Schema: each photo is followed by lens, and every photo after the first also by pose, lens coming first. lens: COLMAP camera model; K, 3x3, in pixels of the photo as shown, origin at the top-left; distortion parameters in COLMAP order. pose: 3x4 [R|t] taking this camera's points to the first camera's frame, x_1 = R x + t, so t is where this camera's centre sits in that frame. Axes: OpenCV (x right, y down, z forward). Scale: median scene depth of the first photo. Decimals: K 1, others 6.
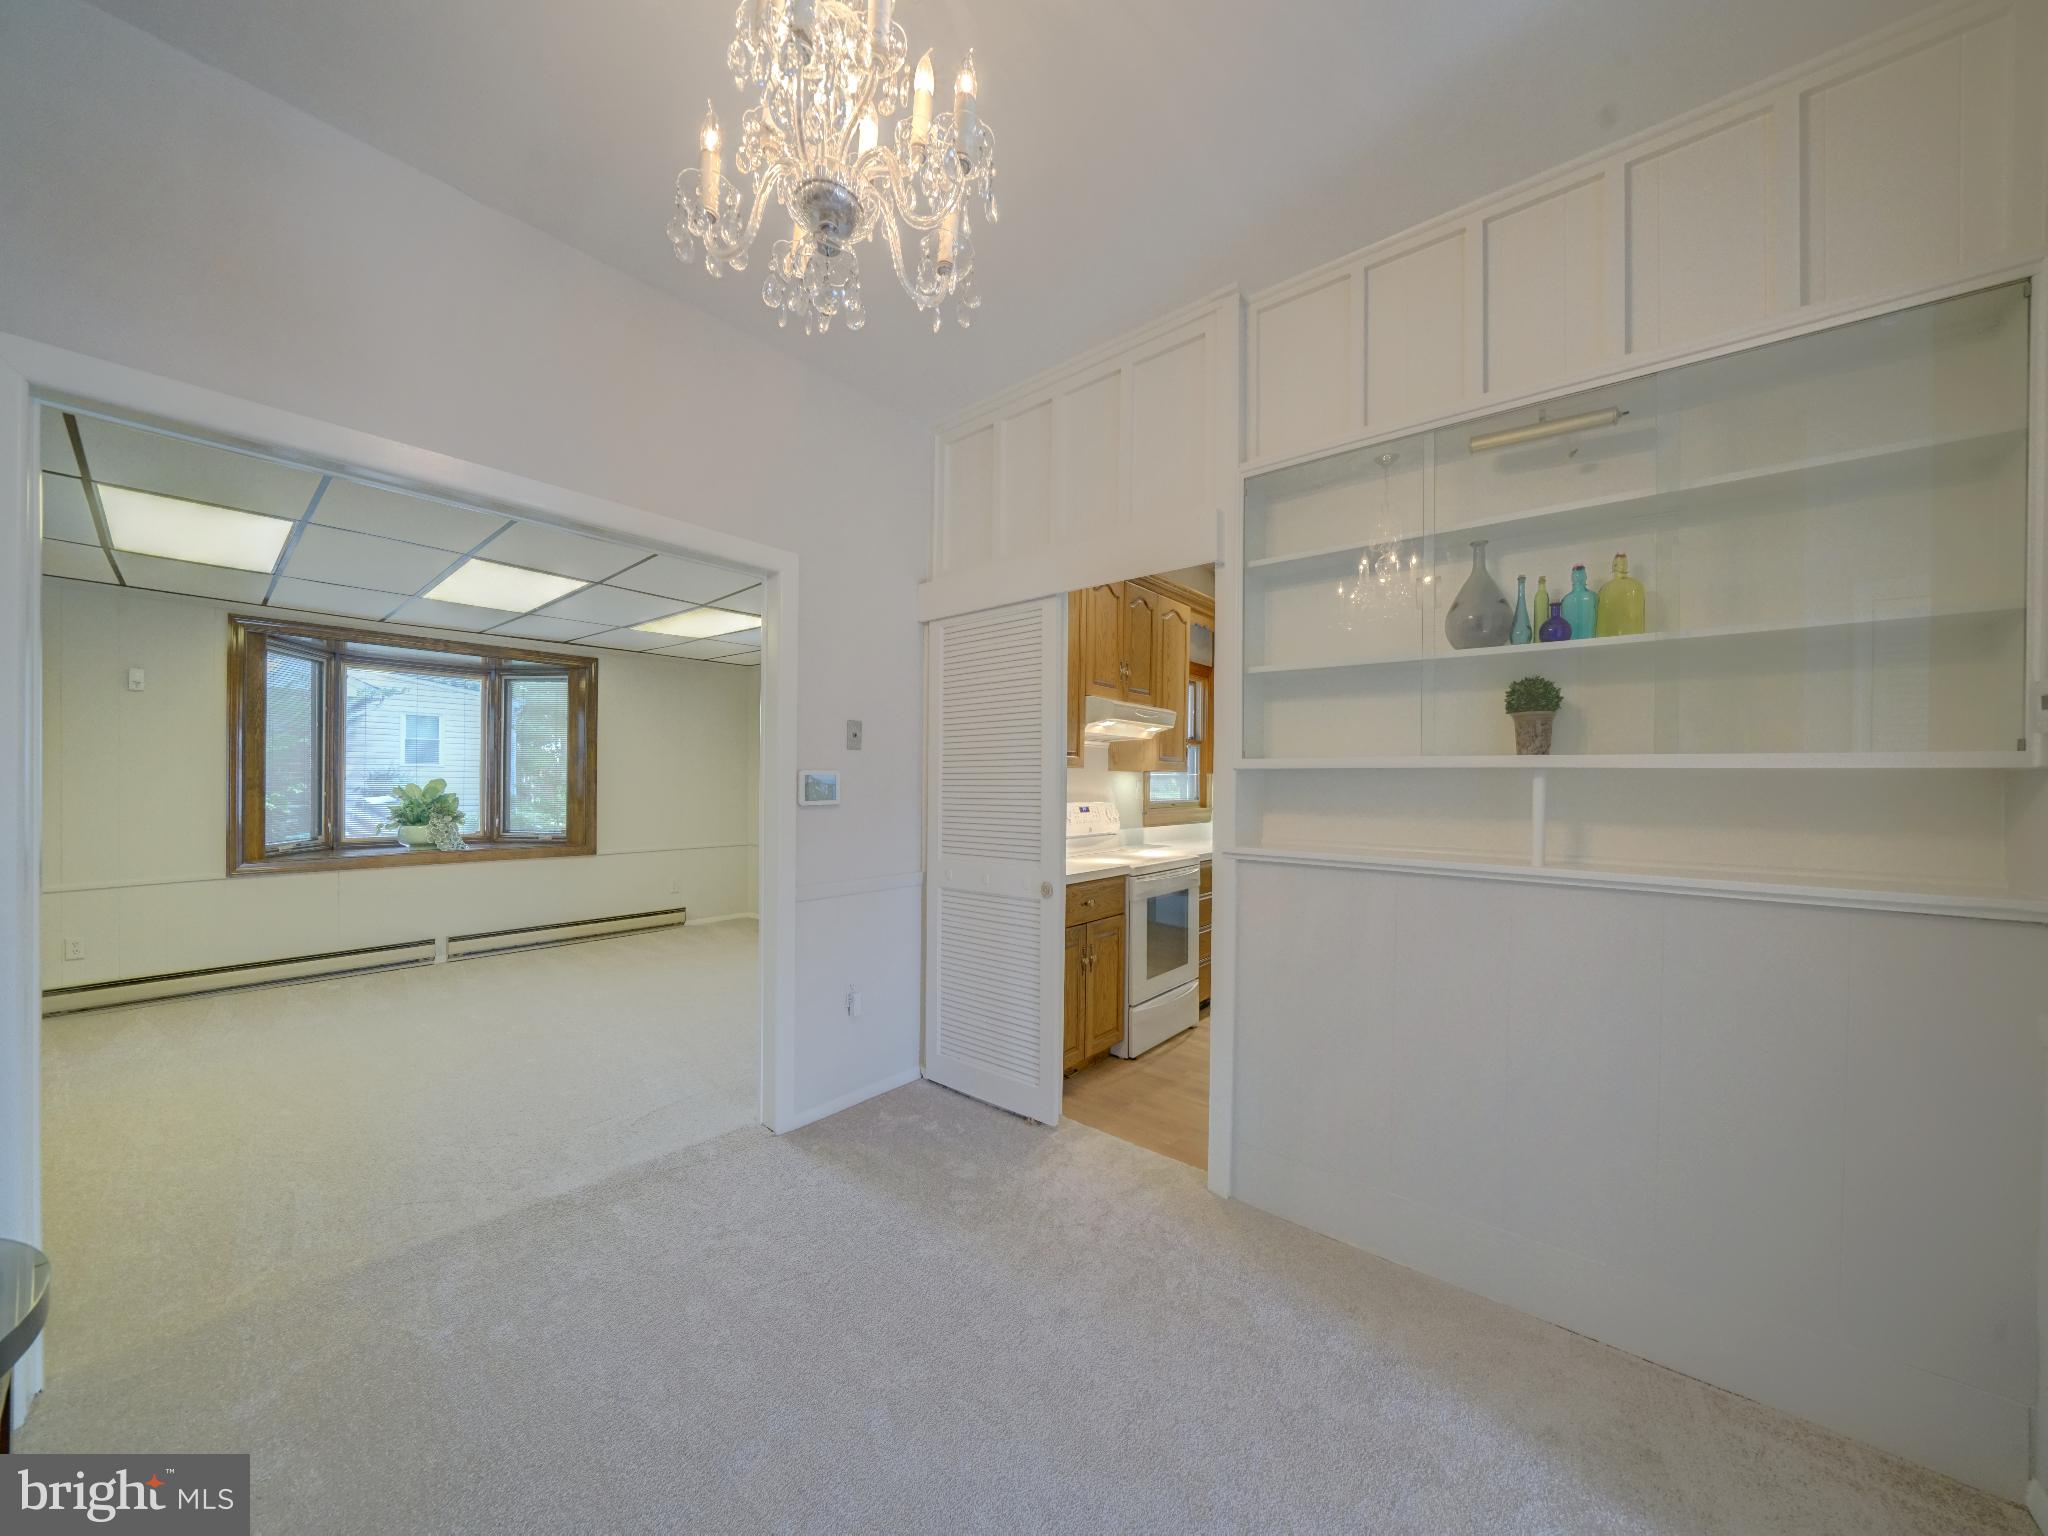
lens RADIAL K [[707.4, 0, 1034.8], [0, 707.4, 766.6], [0, 0, 1]] dist [-0.019949, 0.002742]
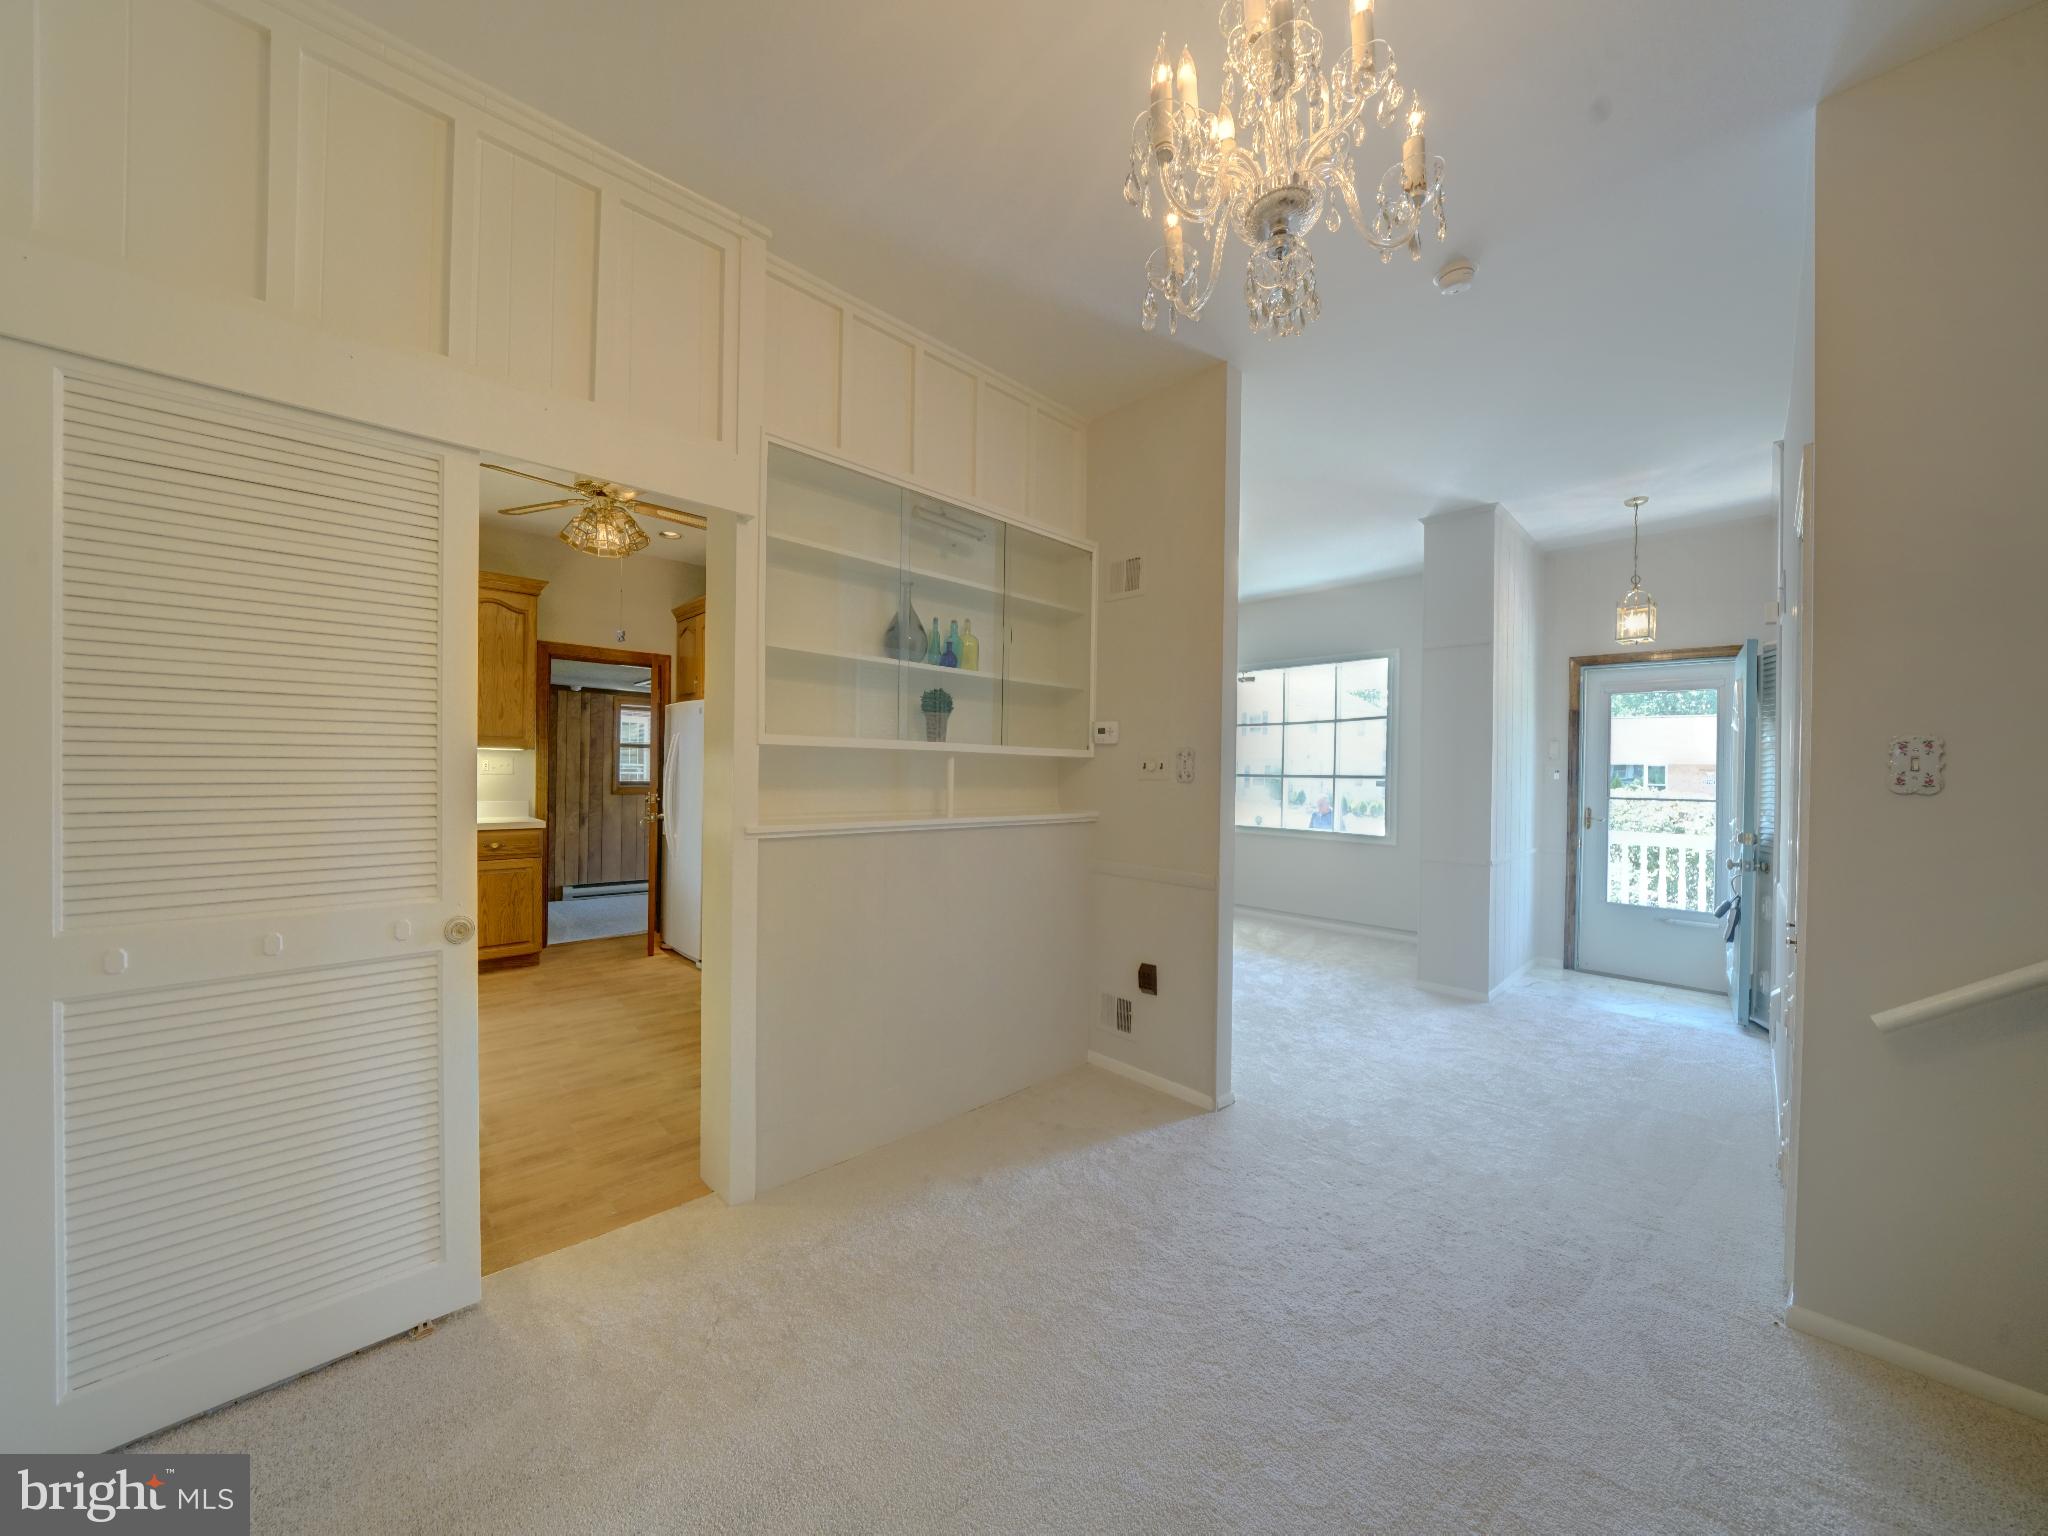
lens RADIAL K [[707.4, 0, 1011.4], [0, 707.4, 748.0], [0, 0, 1]] dist [-0.019949, 0.002742]
pose [[0.150649, 0.022493, 0.988331, -0.335444], [-0.037125, 0.999165, -0.017081, 0.007091], [-0.987890, -0.034118, 0.151358, 0.291686]]
